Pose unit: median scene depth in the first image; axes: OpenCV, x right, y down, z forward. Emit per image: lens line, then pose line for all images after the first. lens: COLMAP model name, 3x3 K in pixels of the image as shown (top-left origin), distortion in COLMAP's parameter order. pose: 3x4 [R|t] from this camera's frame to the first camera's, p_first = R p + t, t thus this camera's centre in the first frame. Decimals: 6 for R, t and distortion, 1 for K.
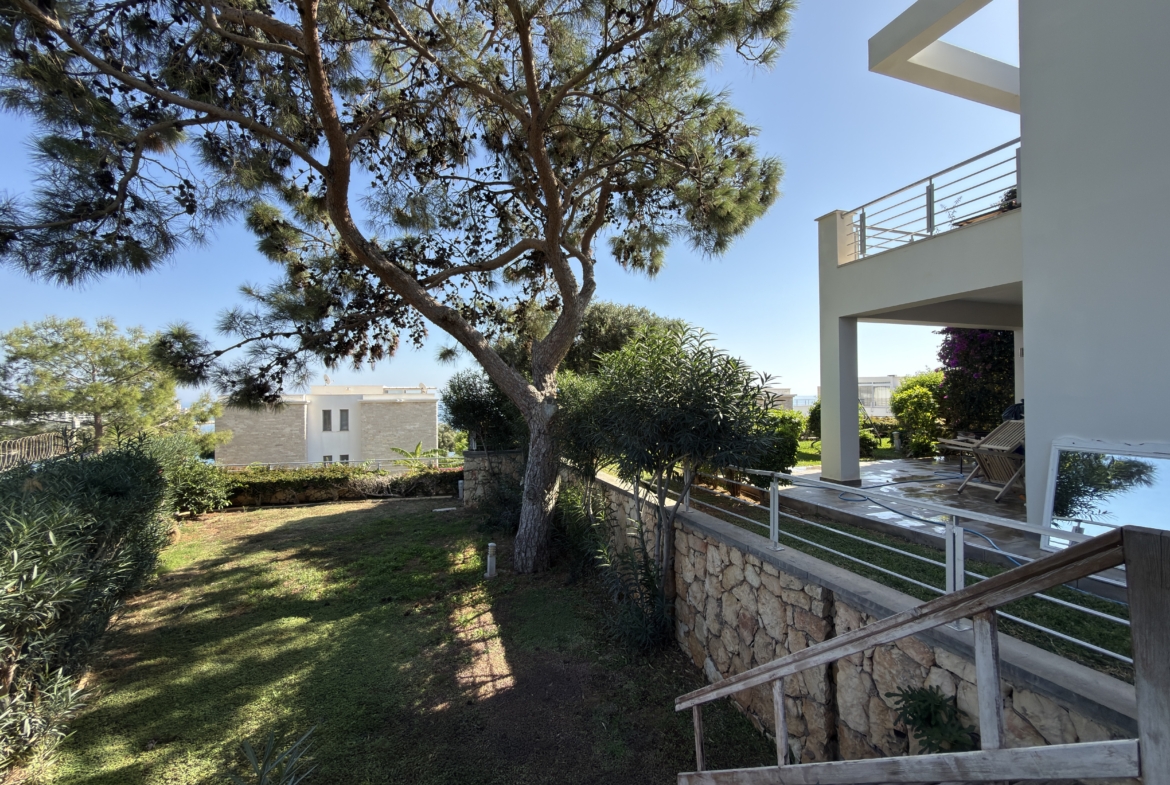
lens RADIAL K [[465.5, 0, 582.6], [0, 465.5, 392.4], [0, 0, 1]] dist [-0.001513, -0.000036]
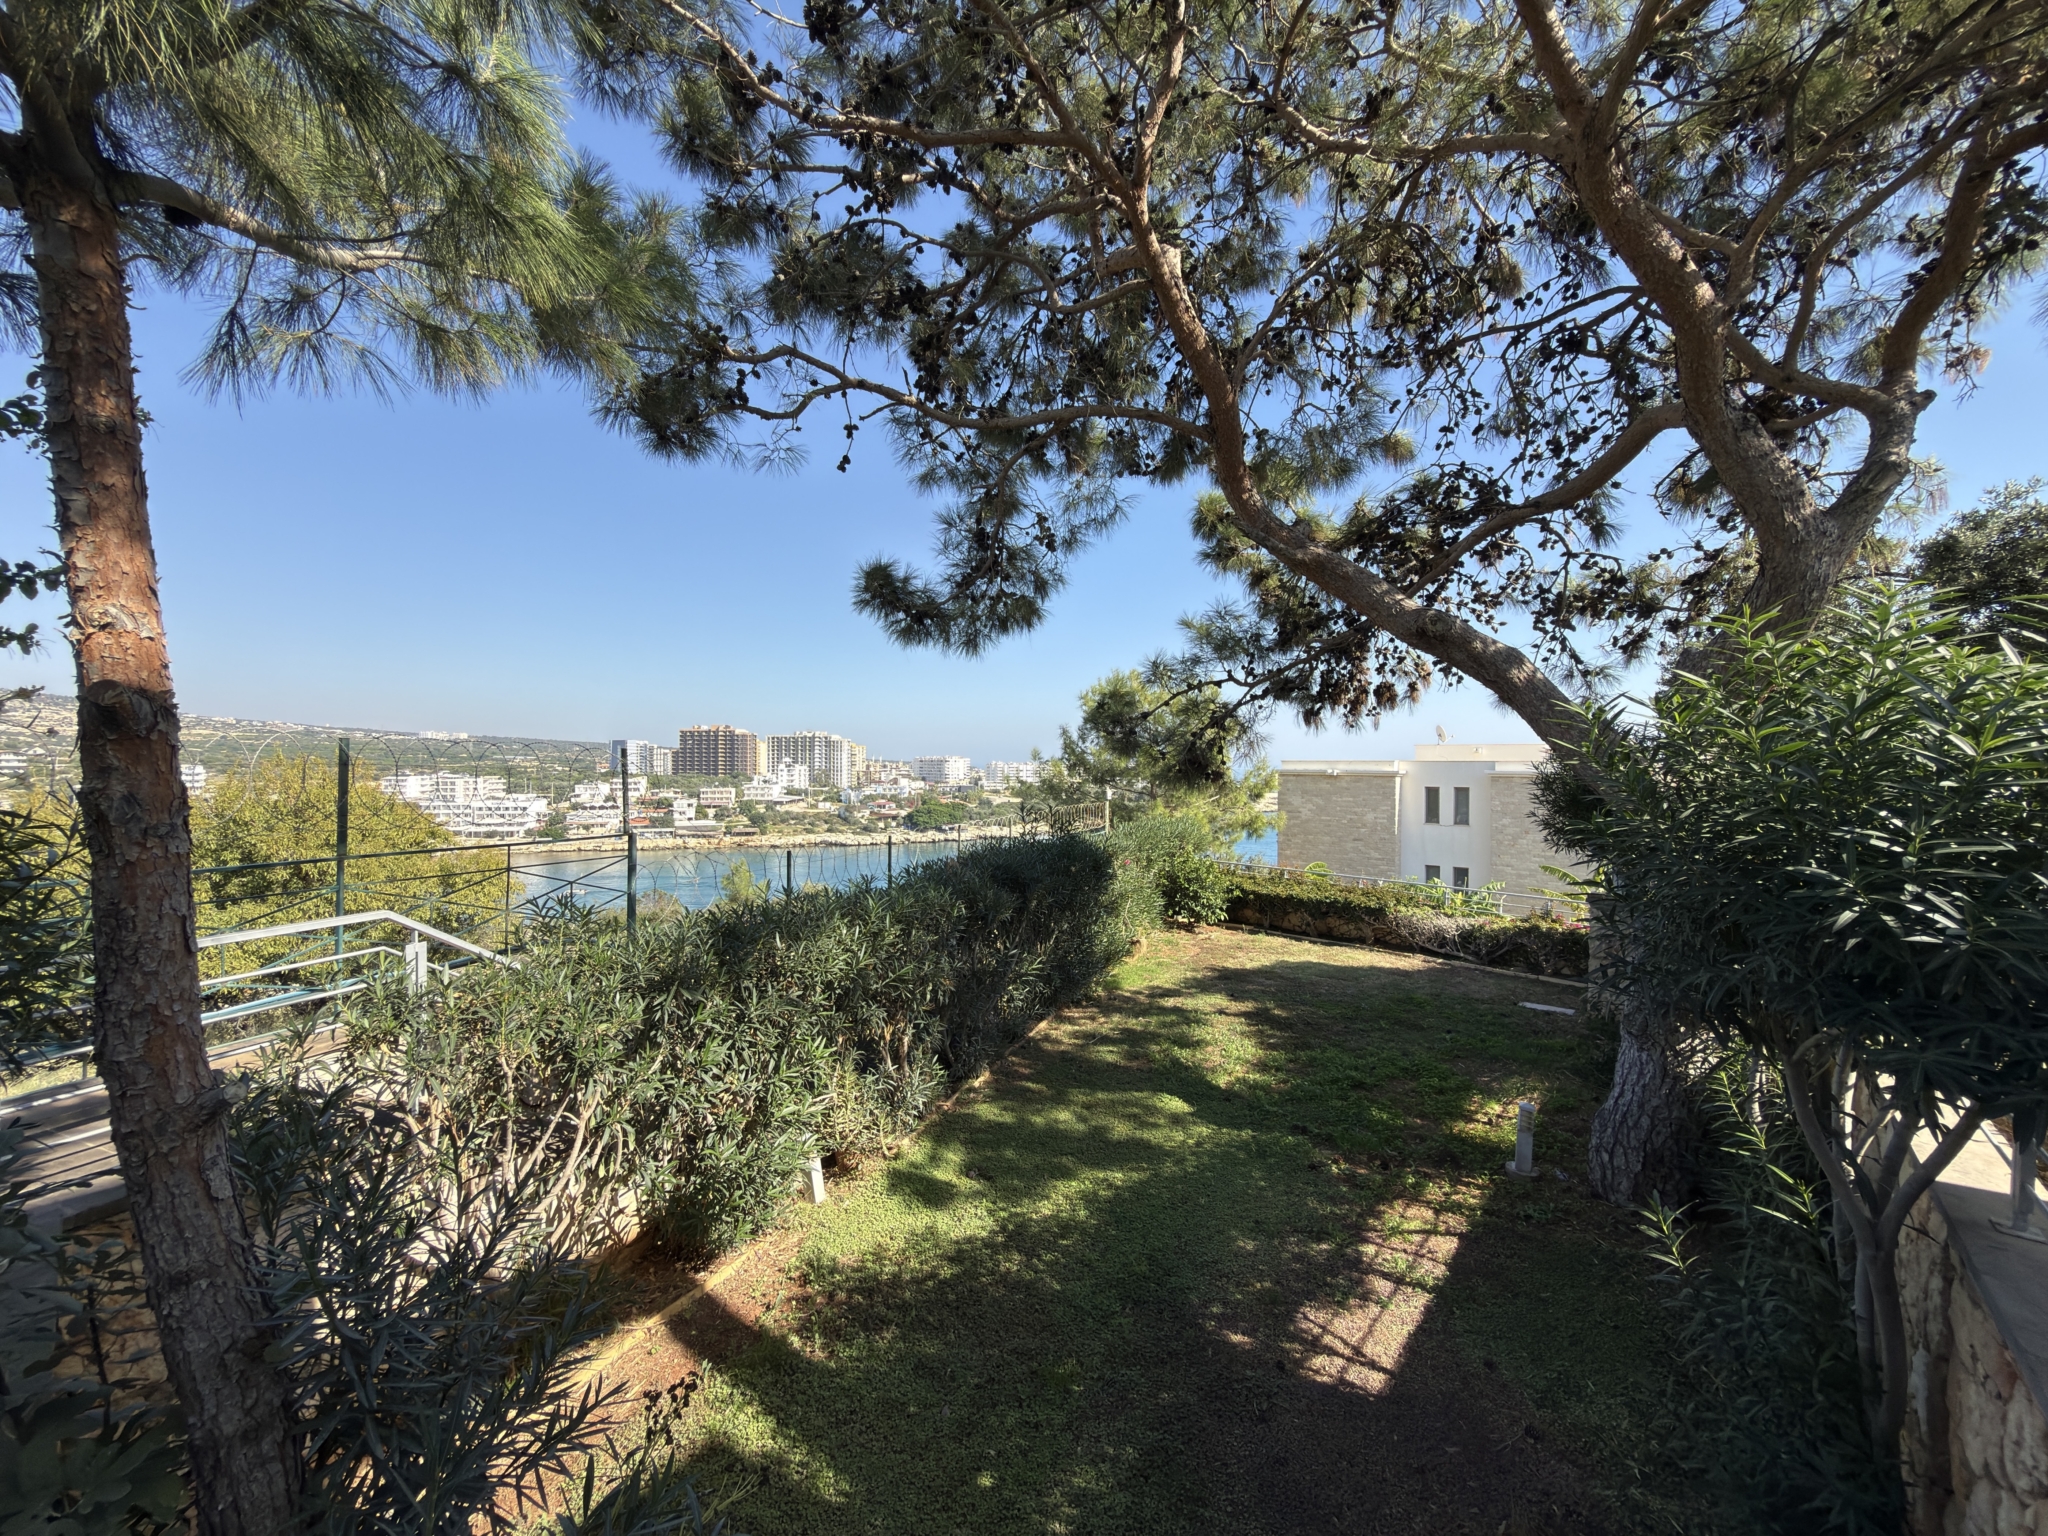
lens RADIAL K [[815.7, 0, 1035.5], [0, 815.7, 765.3], [0, 0, 1]] dist [0.000573, -0.000786]
pose [[0.513825, 0.018051, -0.857705, 0.240115], [-0.003052, 0.999811, 0.019214, -0.026411], [0.857889, -0.007255, 0.513783, 0.161992]]
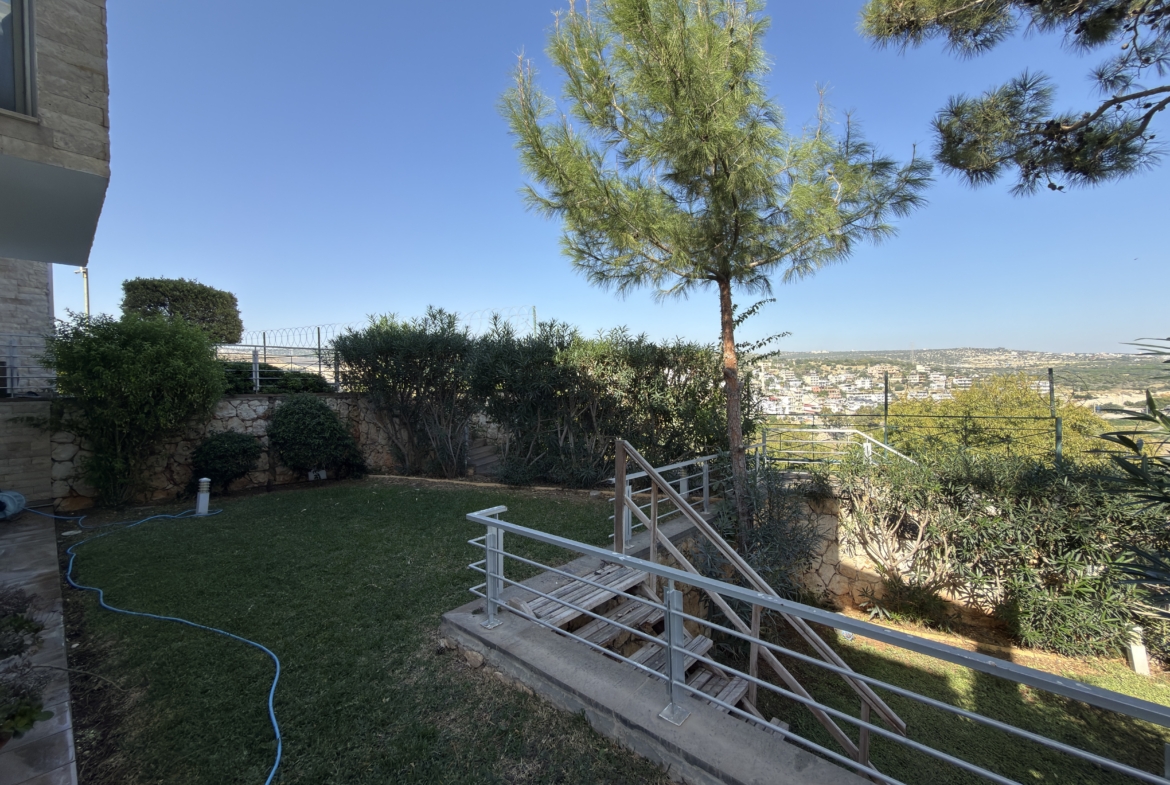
lens RADIAL K [[465.5, 0, 586.6], [0, 465.5, 392.1], [0, 0, 1]] dist [-0.001513, -0.000036]
pose [[-0.853804, 0.039662, -0.519082, 0.526240], [0.038623, 0.999172, 0.012818, -0.024321], [0.519160, -0.009105, -0.854628, 0.654054]]
